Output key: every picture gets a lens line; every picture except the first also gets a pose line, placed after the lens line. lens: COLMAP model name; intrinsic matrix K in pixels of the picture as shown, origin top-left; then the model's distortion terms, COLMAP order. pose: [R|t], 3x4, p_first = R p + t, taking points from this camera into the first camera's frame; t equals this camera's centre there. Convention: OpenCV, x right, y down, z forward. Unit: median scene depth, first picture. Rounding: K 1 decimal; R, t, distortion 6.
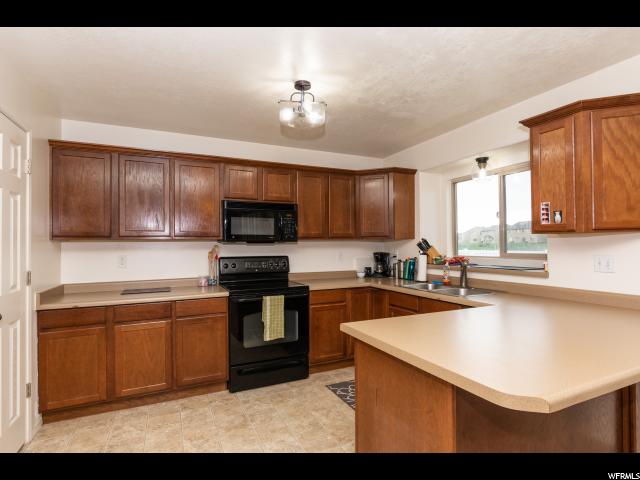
lens RADIAL K [[322.5, 0, 320.0], [0, 322.5, 240.0], [0, 0, 1]] dist [0.000553, 0.000105]
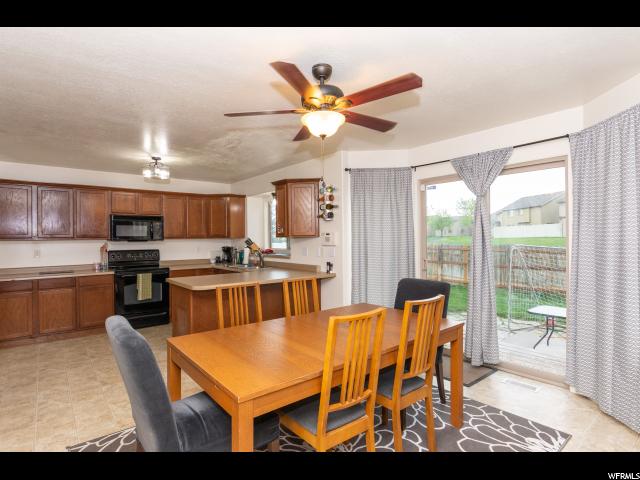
lens RADIAL K [[324.0, 0, 304.5], [0, 324.0, 236.3], [0, 0, 1]] dist [0.001752, 0.000220]
pose [[0.973582, 0.000257, 0.228338, 0.253343], [-0.002145, 0.999966, 0.008018, -0.030149], [-0.228328, -0.008296, 0.973549, -0.742617]]
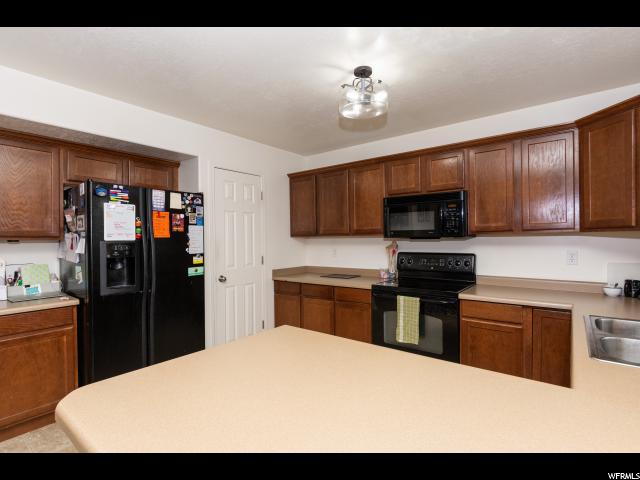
lens RADIAL K [[323.4, 0, 320.0], [0, 323.4, 240.0], [0, 0, 1]] dist [-0.000713, -0.000244]
pose [[0.456534, 0.008377, -0.889666, 0.520964], [0.020770, 0.999583, 0.020071, -0.012172], [0.889463, -0.027641, 0.456170, 0.325228]]
